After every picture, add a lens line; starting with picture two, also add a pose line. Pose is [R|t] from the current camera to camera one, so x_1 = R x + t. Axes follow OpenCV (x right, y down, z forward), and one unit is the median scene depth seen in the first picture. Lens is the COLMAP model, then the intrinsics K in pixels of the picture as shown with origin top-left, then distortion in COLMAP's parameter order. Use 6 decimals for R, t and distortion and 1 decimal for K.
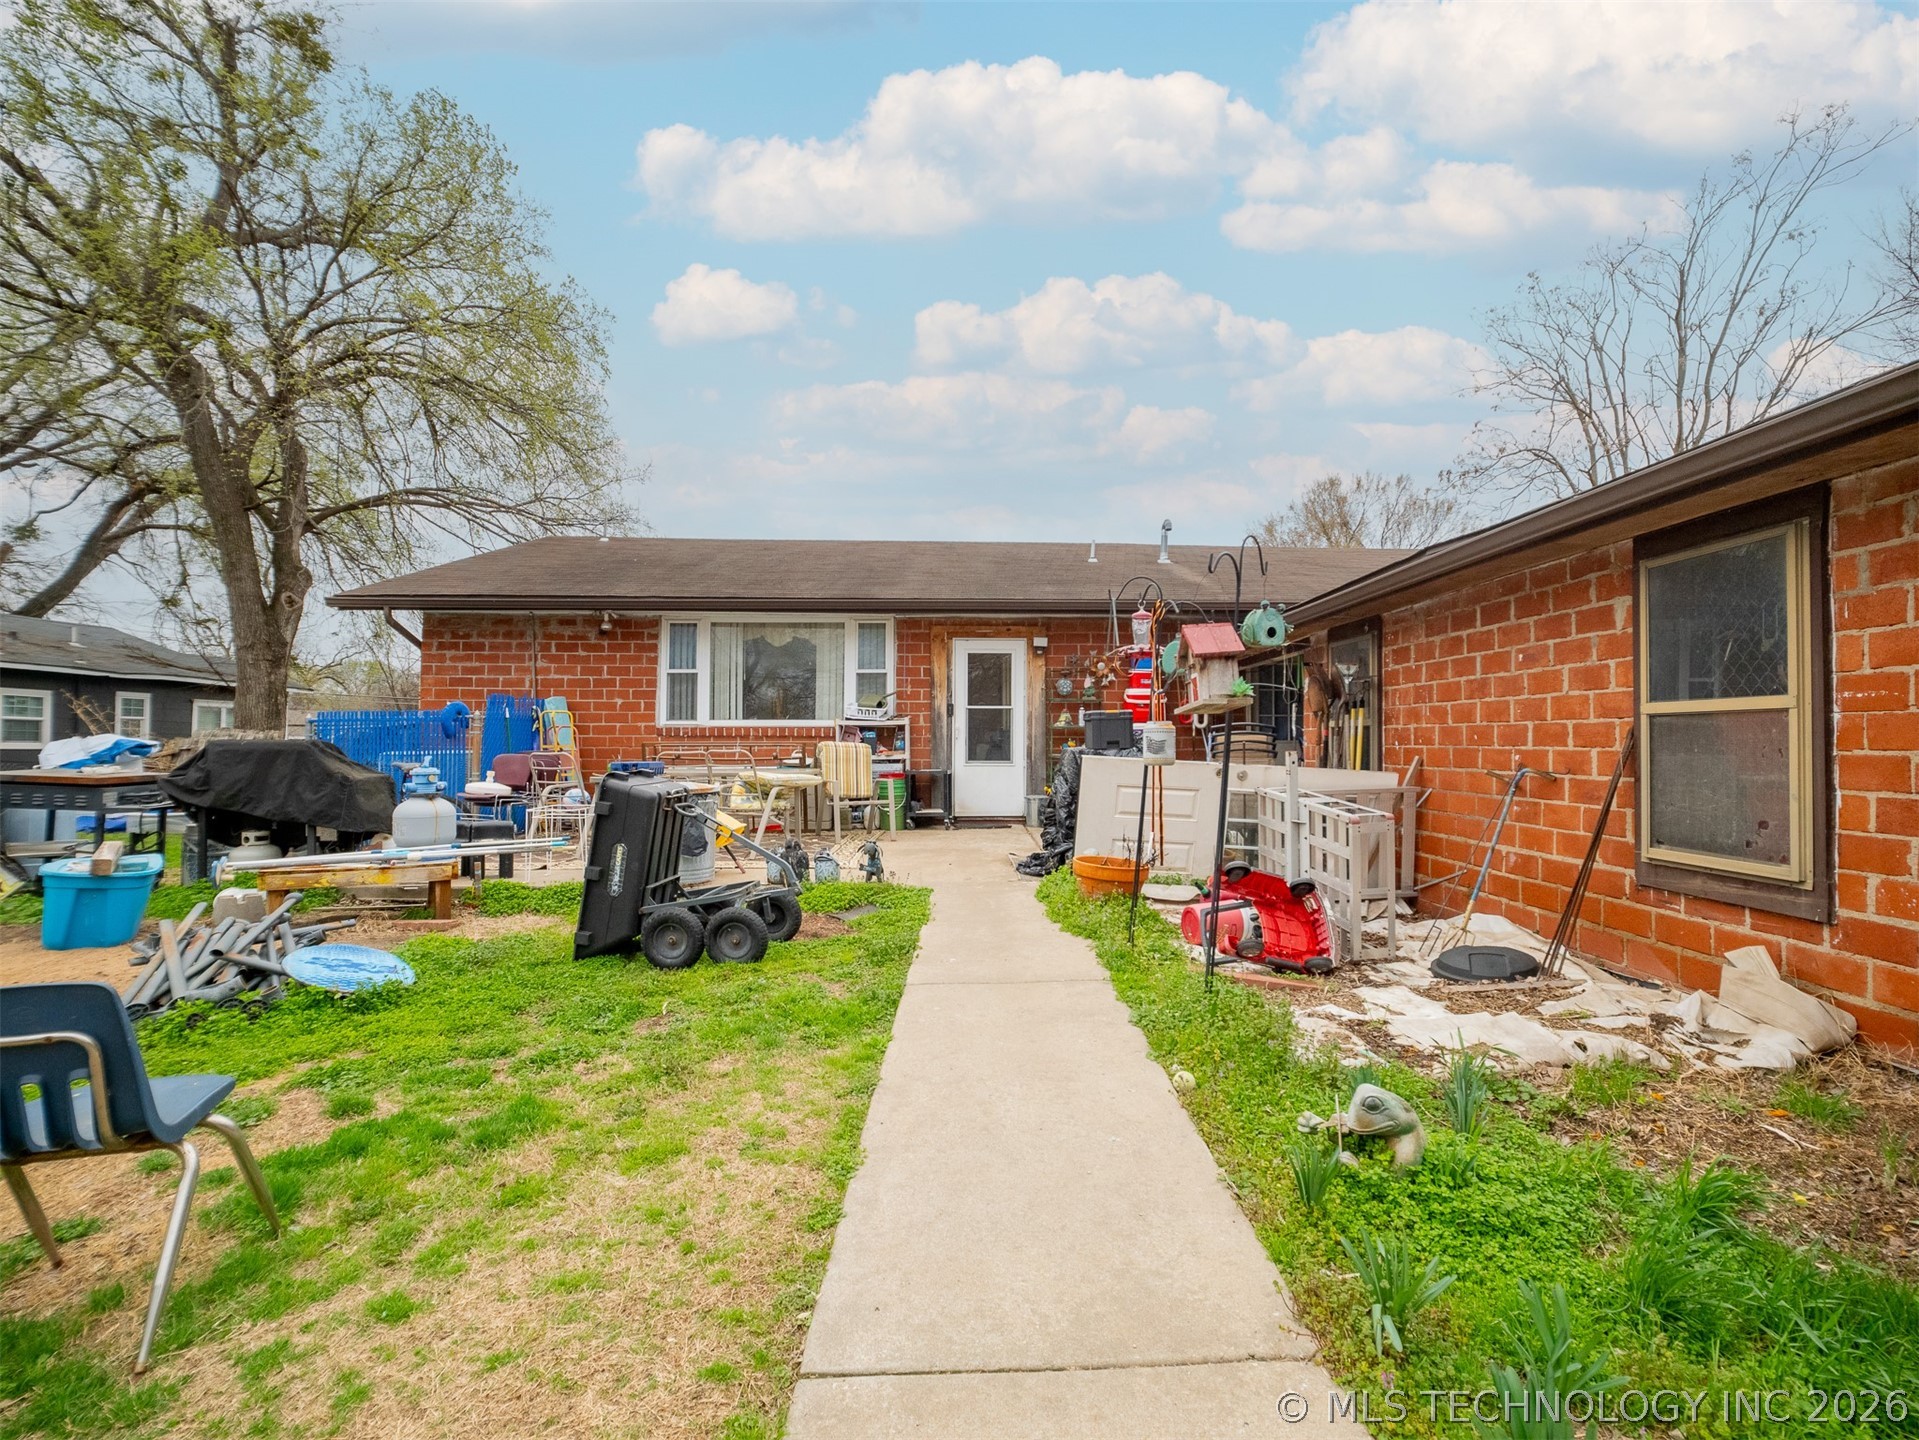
lens RADIAL K [[930.8, 0, 976.1], [0, 930.8, 724.7], [0, 0, 1]] dist [-0.027964, 0.011261]
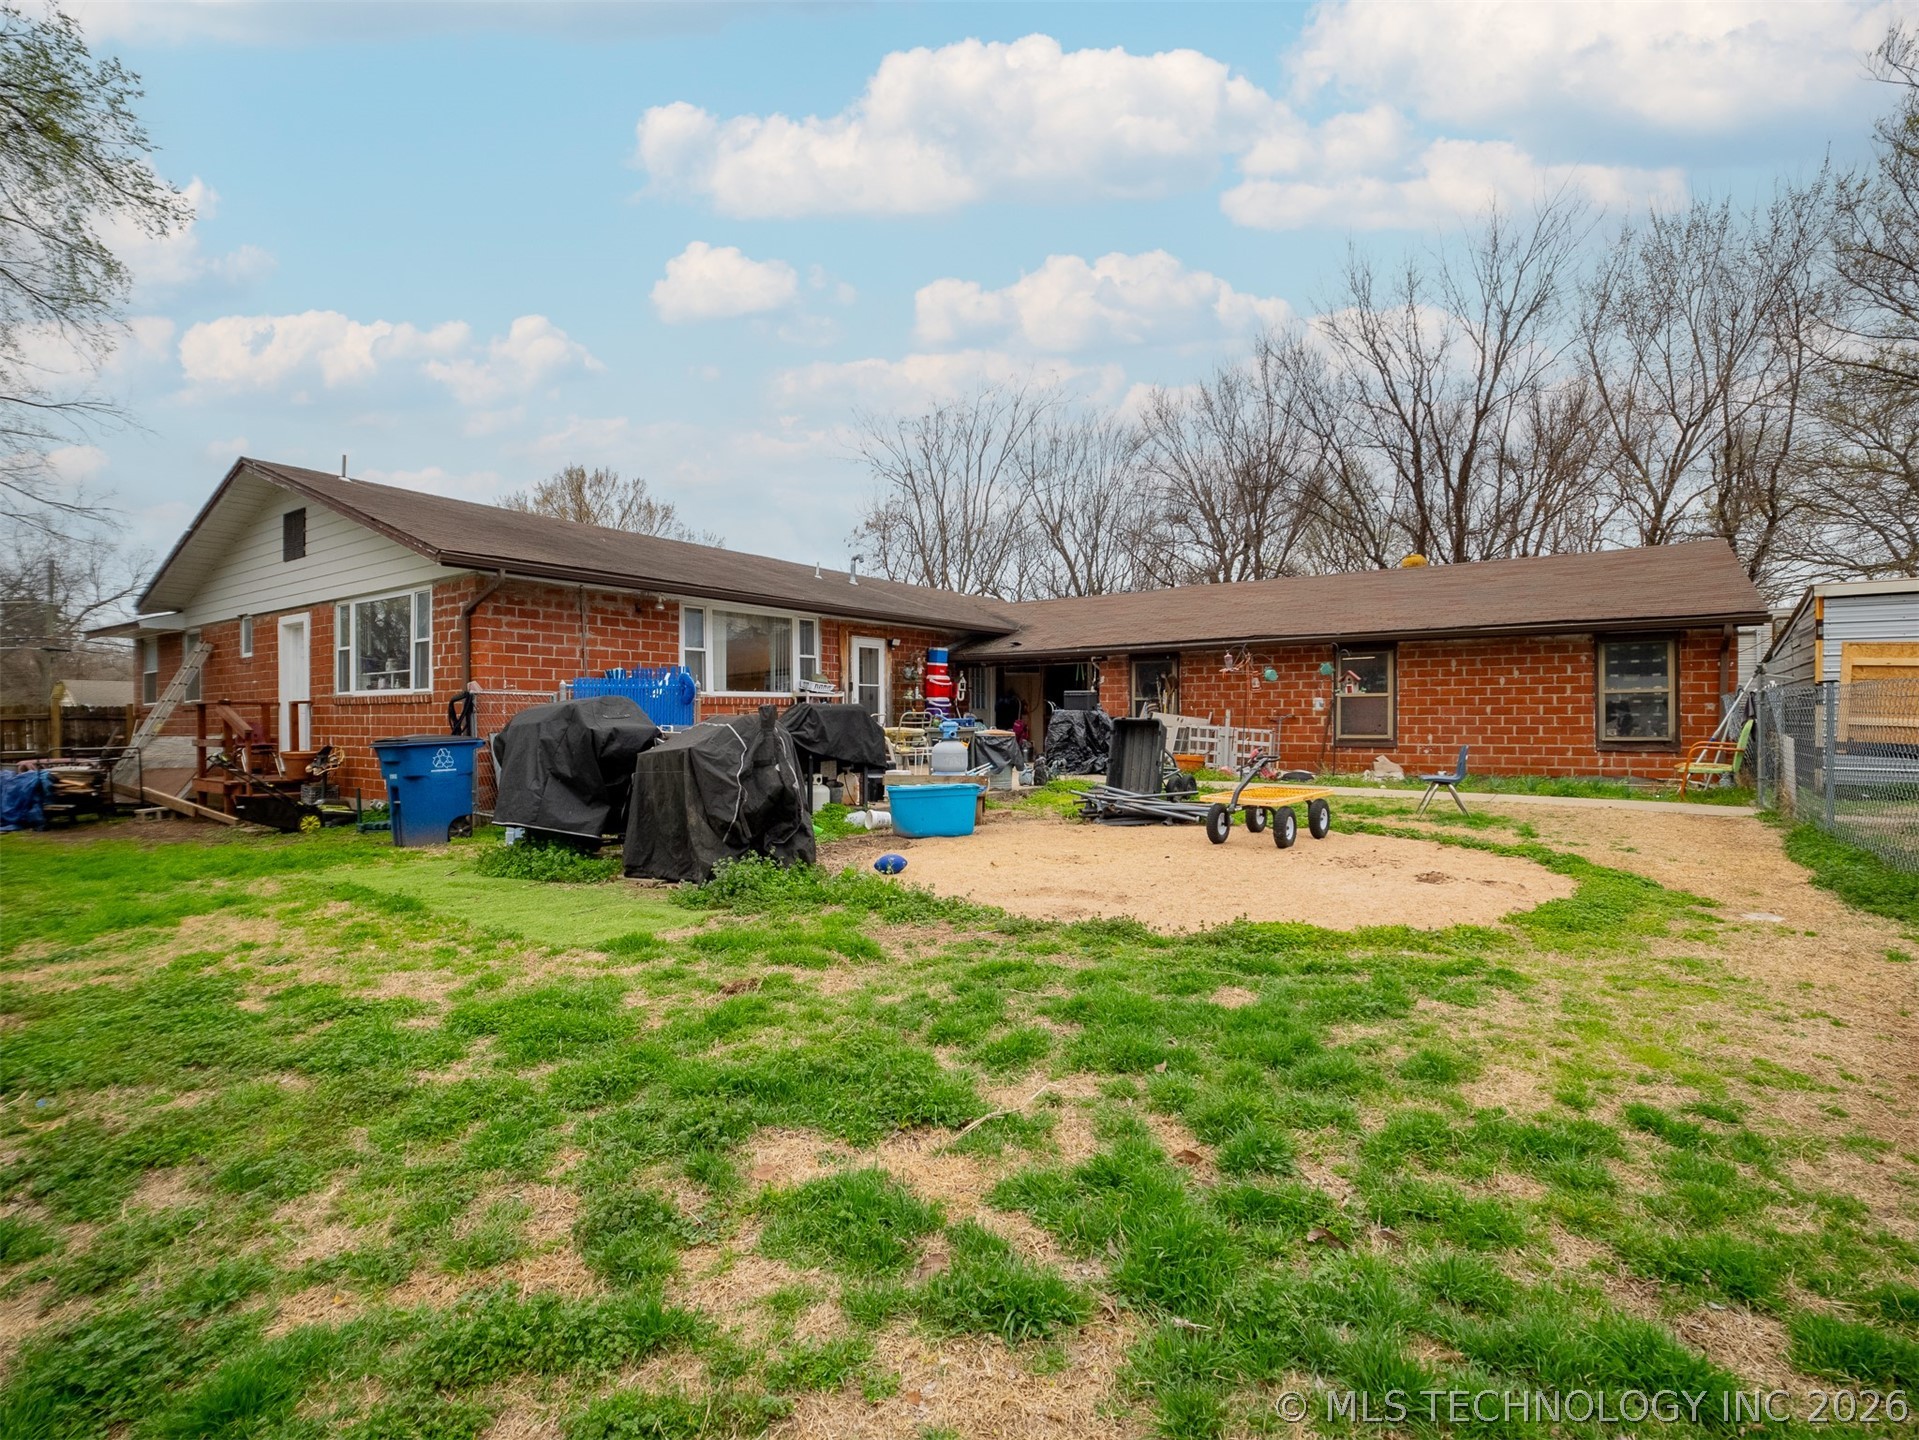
lens RADIAL K [[930.8, 0, 965.7], [0, 930.8, 716.2], [0, 0, 1]] dist [-0.027964, 0.011261]
pose [[0.589445, -0.006396, 0.807783, -1.069232], [-0.006929, 0.999892, 0.012974, 0.009460], [-0.807778, -0.013245, 0.589337, 0.028805]]
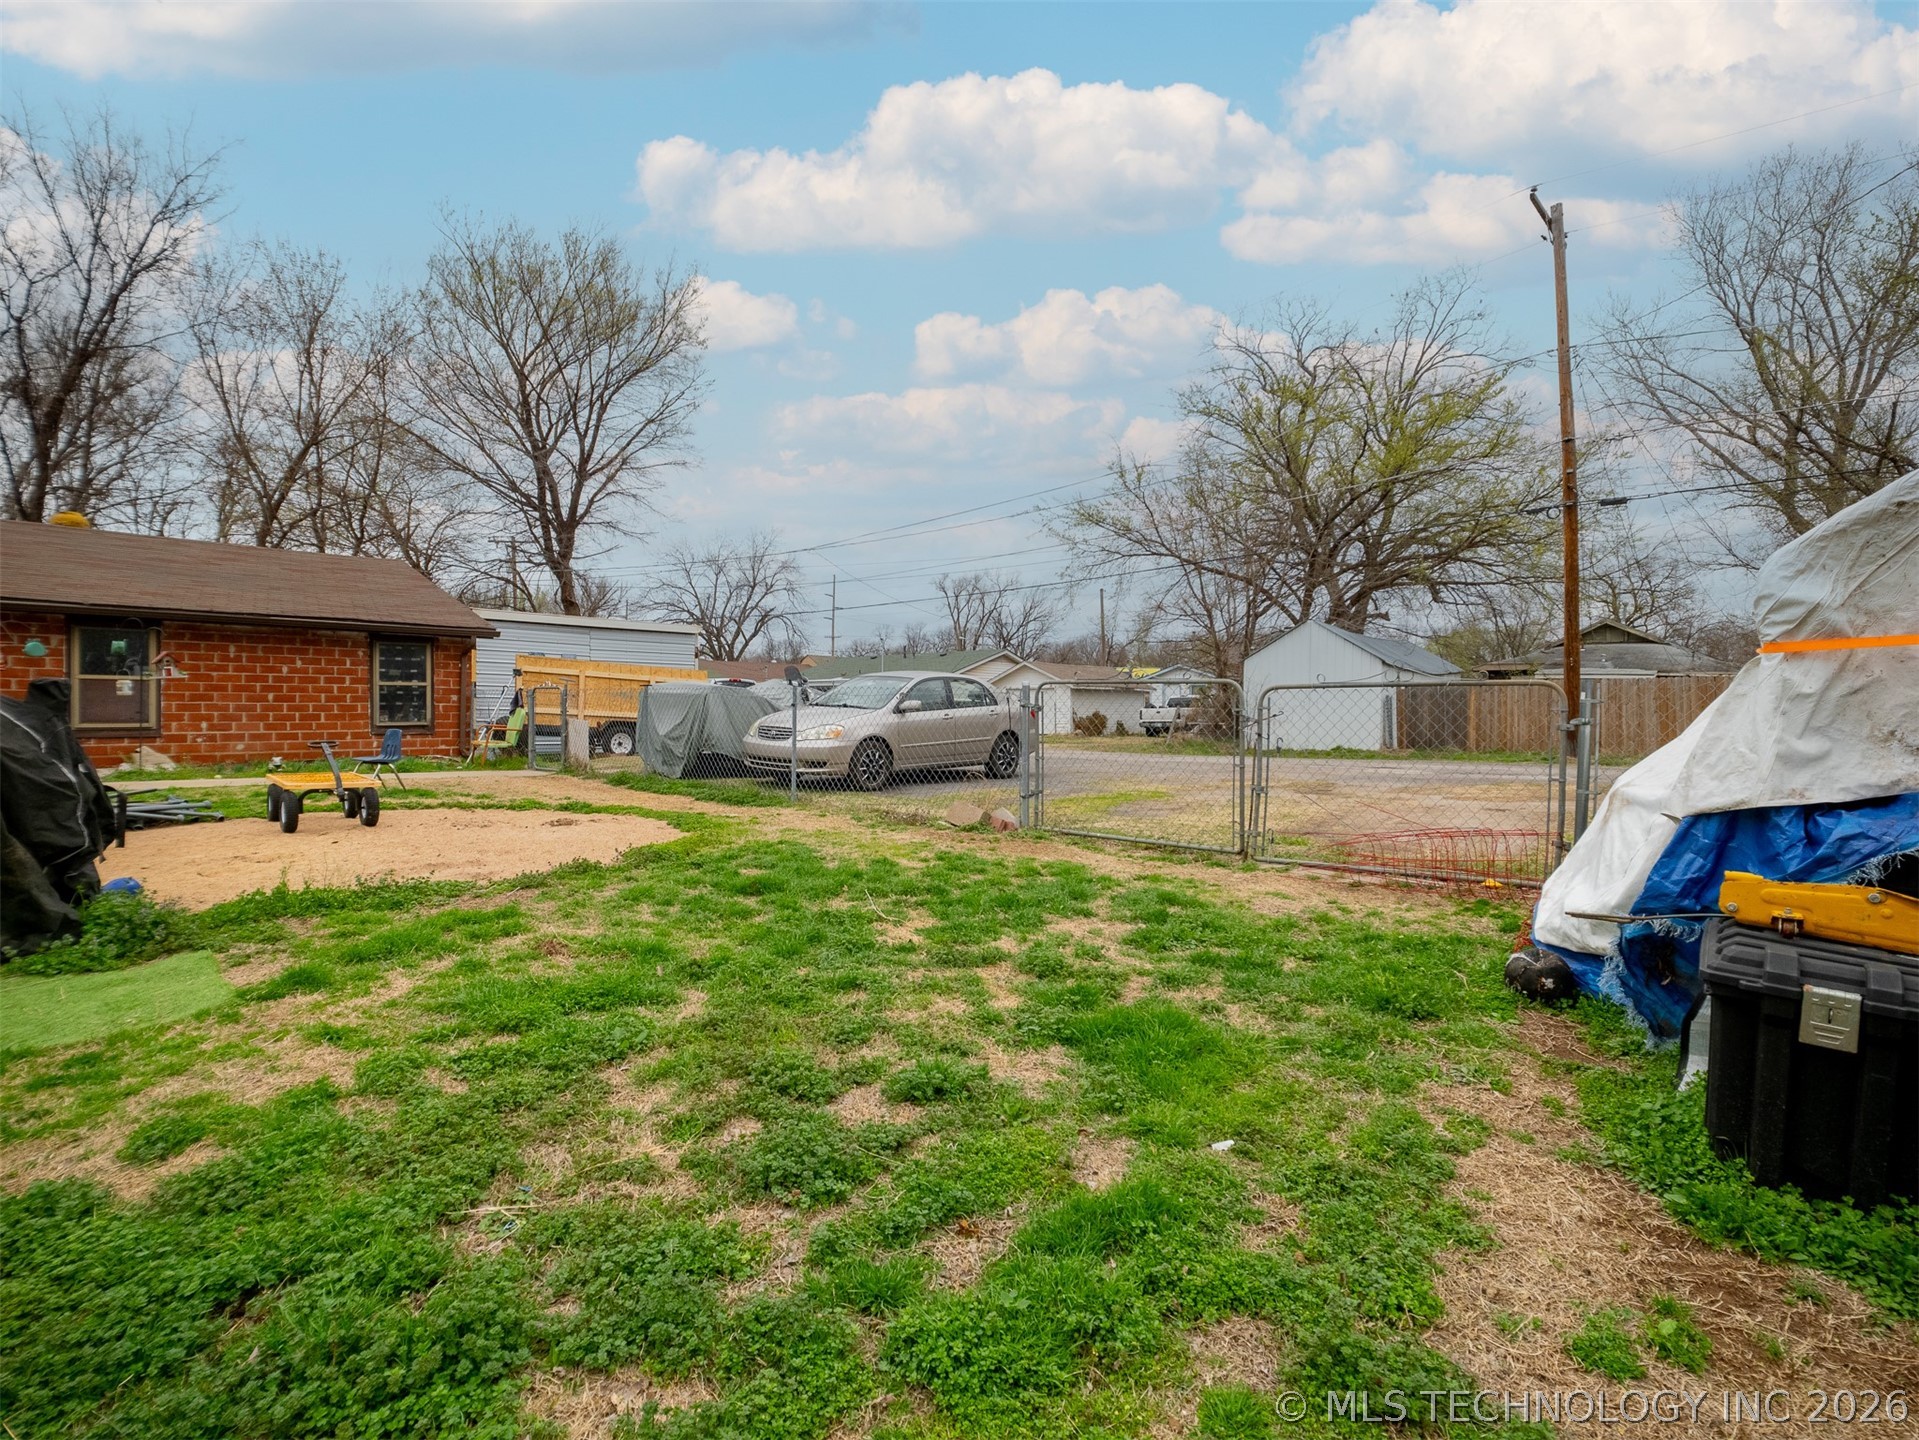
lens RADIAL K [[930.8, 0, 969.7], [0, 930.8, 719.0], [0, 0, 1]] dist [-0.027964, 0.011261]
pose [[-0.734590, -0.017337, 0.678290, -1.209131], [-0.023298, 0.999729, 0.000321, 0.018863], [-0.678111, -0.015567, -0.734794, 0.446292]]
